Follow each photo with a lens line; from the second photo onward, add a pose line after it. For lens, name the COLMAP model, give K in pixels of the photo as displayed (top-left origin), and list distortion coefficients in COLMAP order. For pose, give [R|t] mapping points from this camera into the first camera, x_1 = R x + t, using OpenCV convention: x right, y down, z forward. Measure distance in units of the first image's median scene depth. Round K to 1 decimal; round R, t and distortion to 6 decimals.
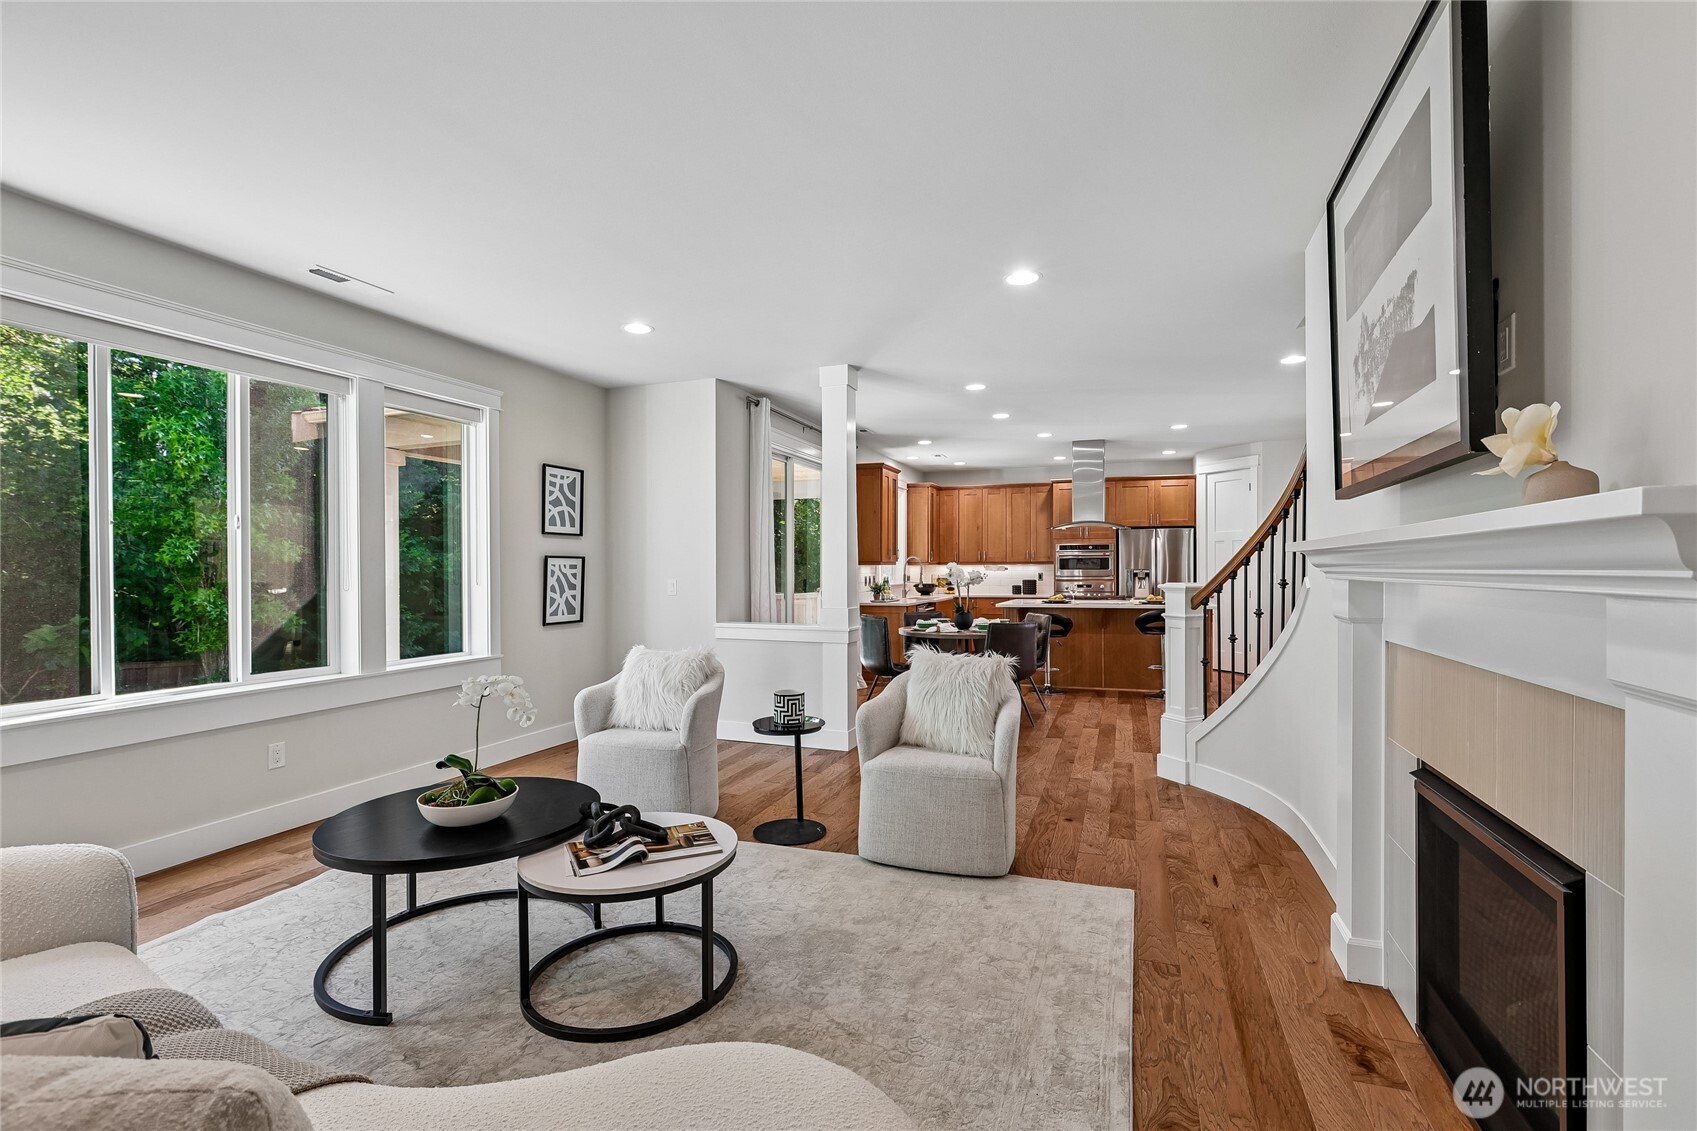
lens RADIAL K [[756.8, 0, 854.6], [0, 756.8, 572.9], [0, 0, 1]] dist [0.003763, 0.000211]
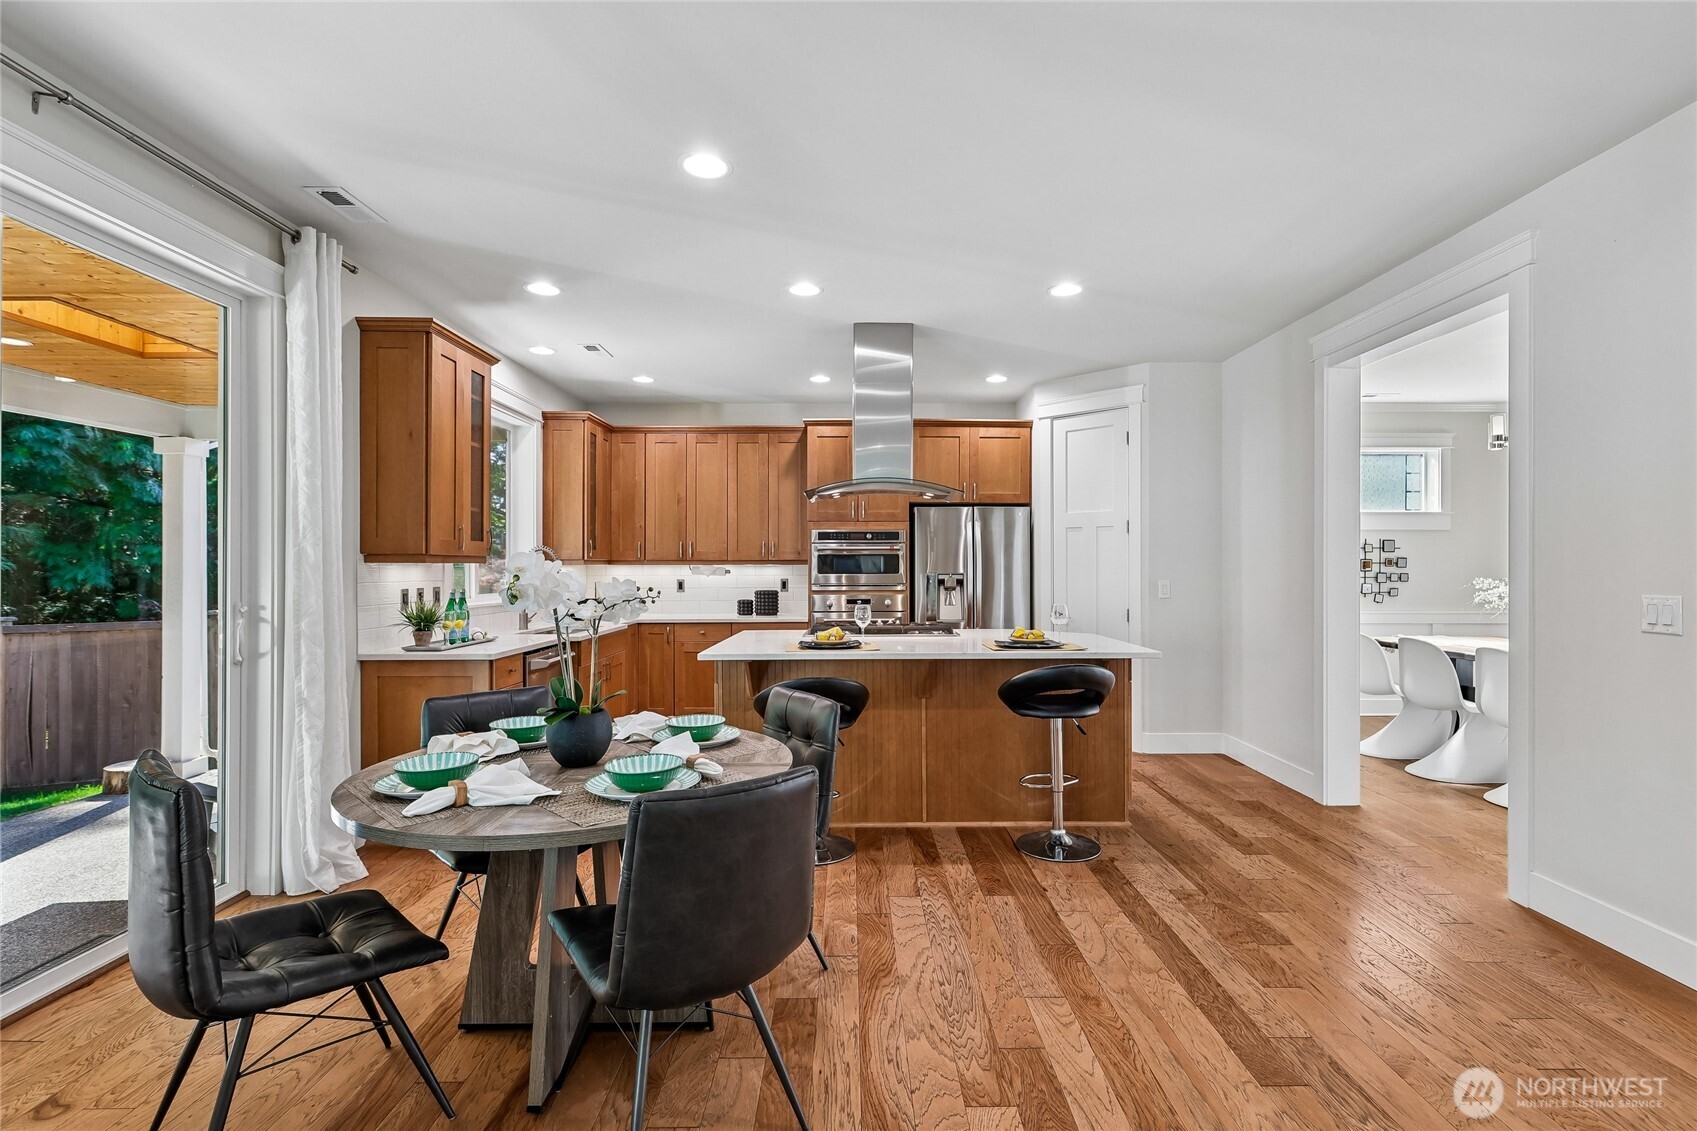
lens RADIAL K [[756.8, 0, 854.8], [0, 756.8, 567.6], [0, 0, 1]] dist [0.003763, 0.000211]
pose [[0.937416, 0.003608, 0.348192, 0.094400], [-0.000887, 0.999968, -0.007974, -0.004235], [-0.348210, 0.007166, 0.937389, 0.444456]]
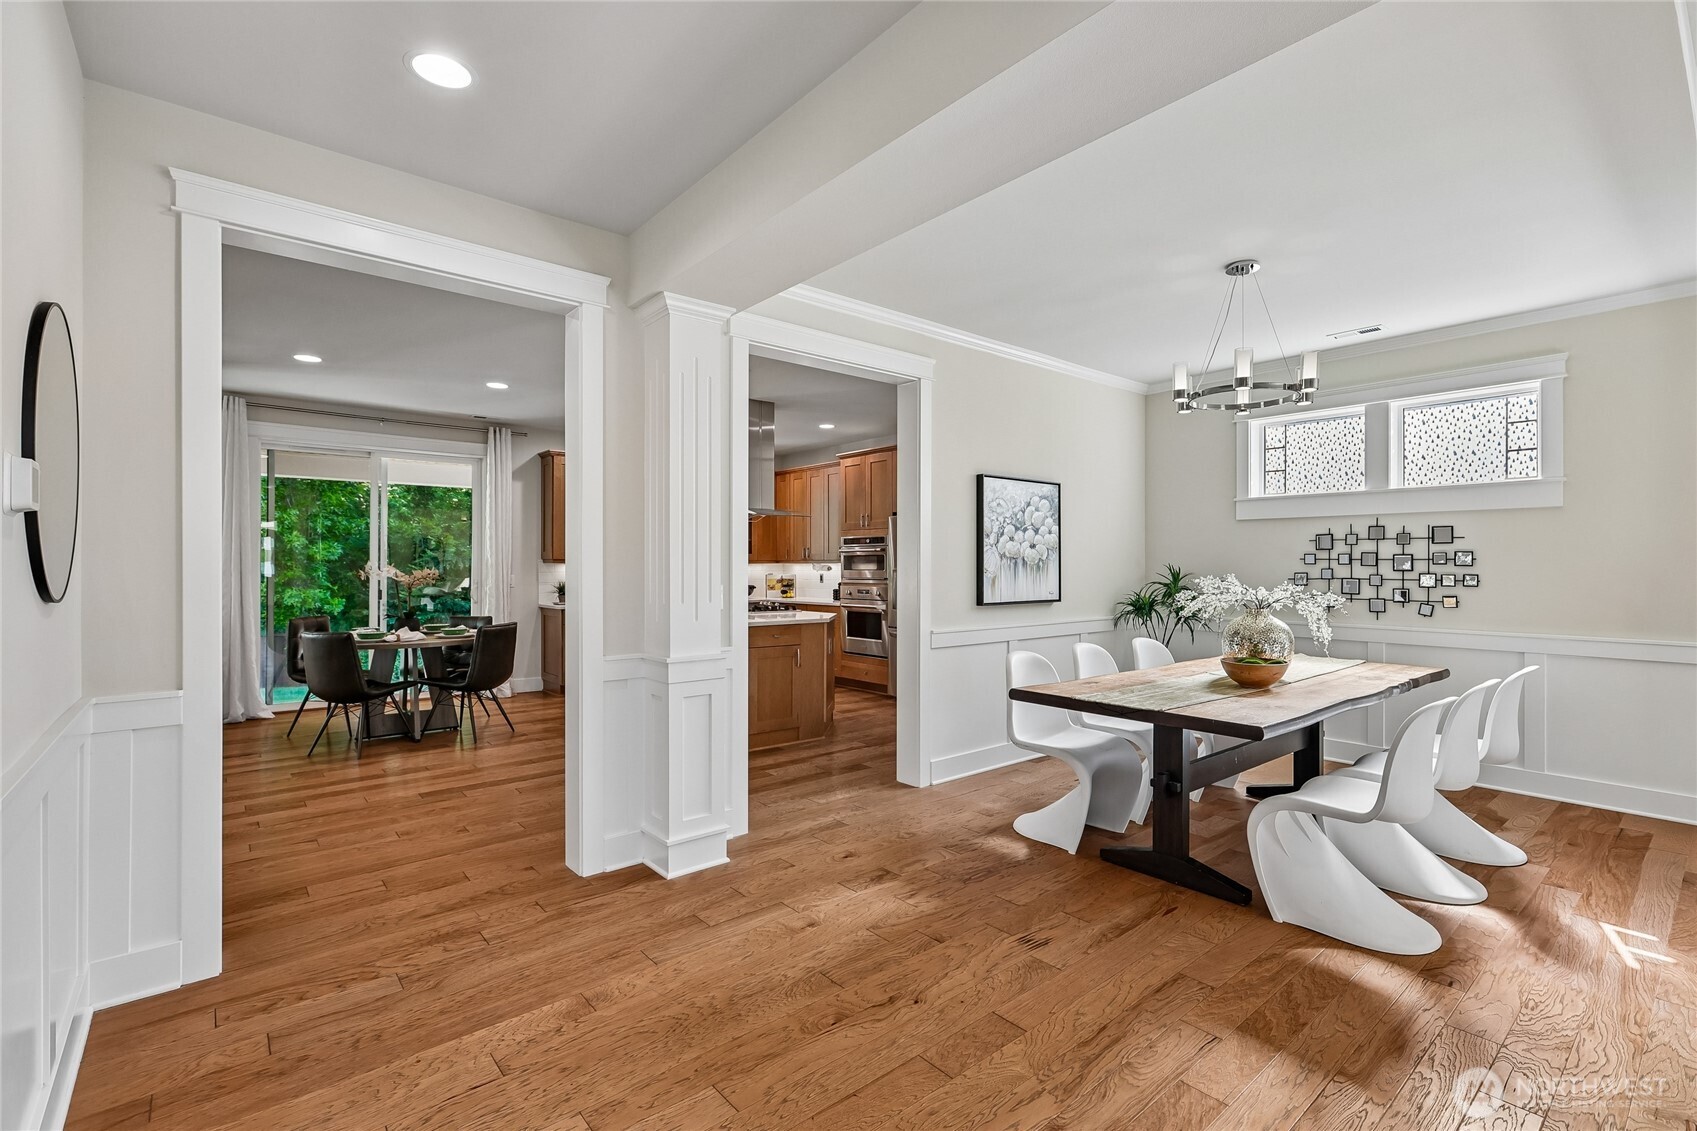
lens RADIAL K [[756.8, 0, 863.1], [0, 756.8, 558.9], [0, 0, 1]] dist [0.003763, 0.000211]
pose [[0.875151, -0.000048, -0.483850, 0.660270], [-0.006788, 0.999900, -0.012375, -0.006095], [0.483802, 0.014114, 0.875064, 0.336445]]
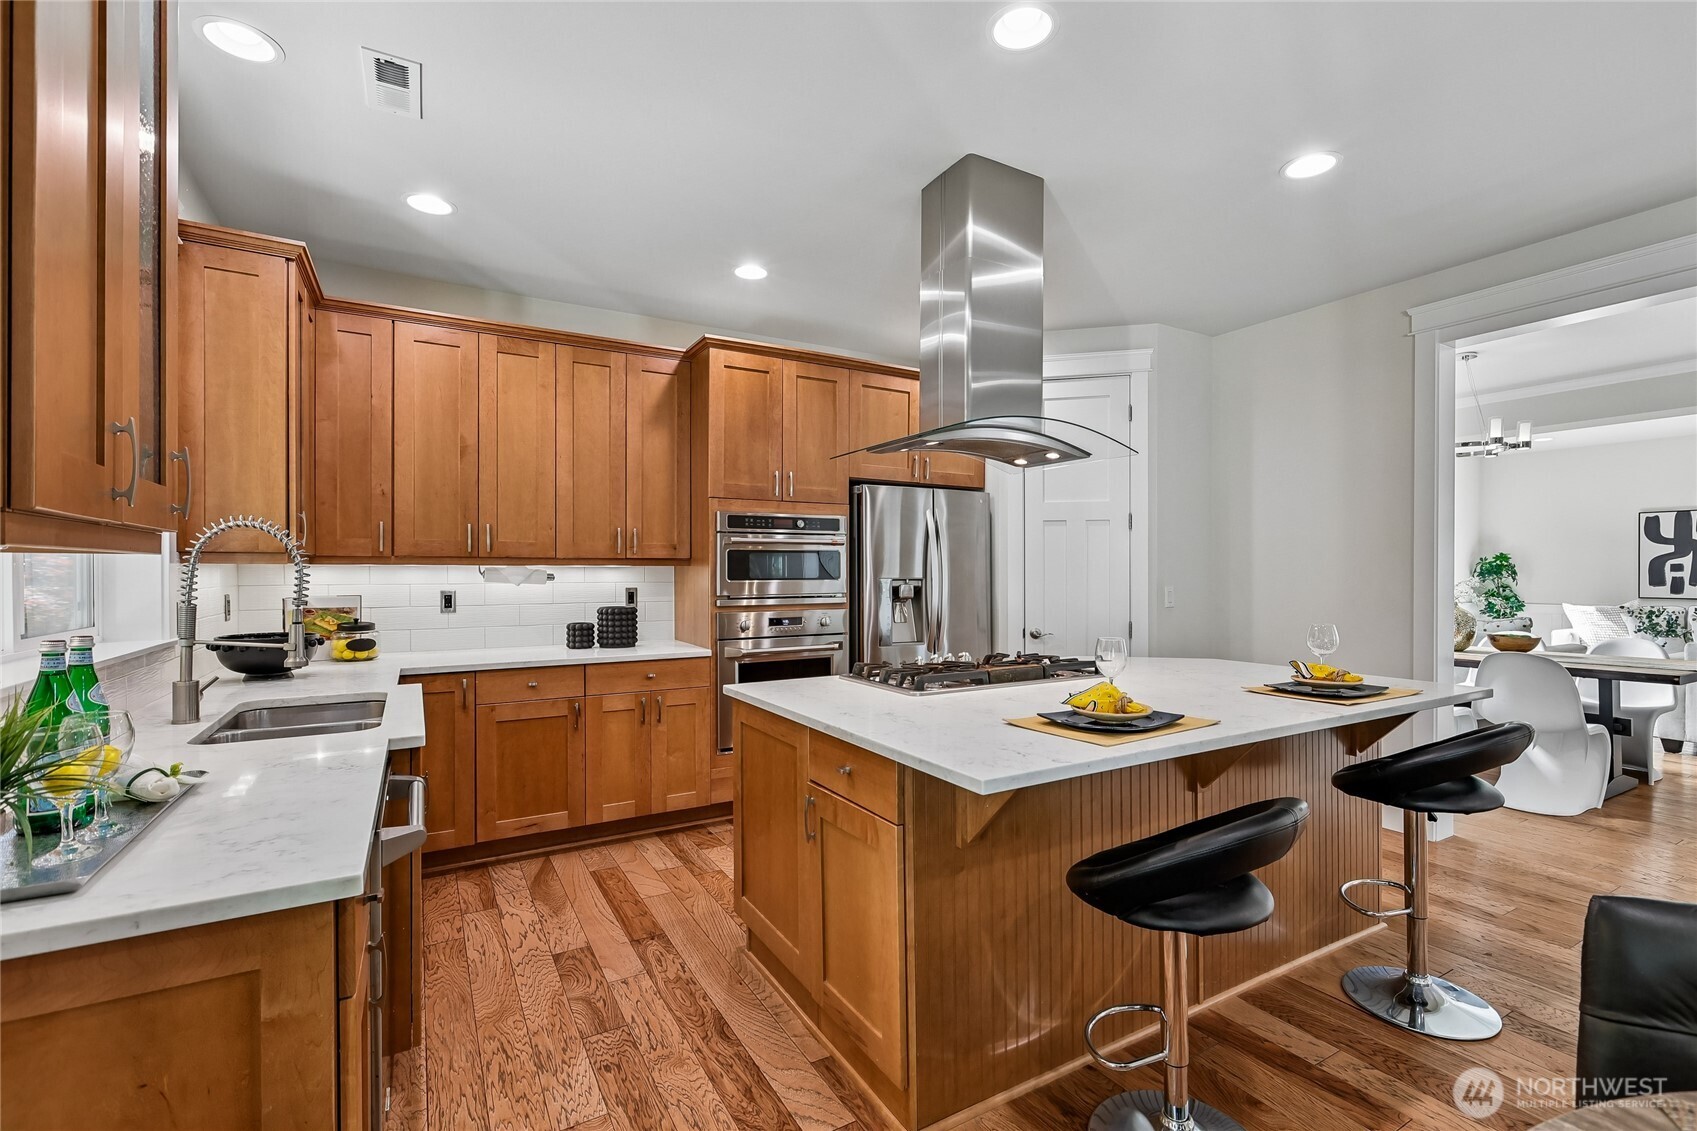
lens RADIAL K [[756.8, 0, 855.5], [0, 756.8, 576.9], [0, 0, 1]] dist [0.003763, 0.000211]
pose [[0.643523, -0.002112, 0.765424, 0.024979], [0.001922, 0.999997, 0.001144, -0.005994], [-0.765425, 0.000735, 0.643525, 0.712065]]
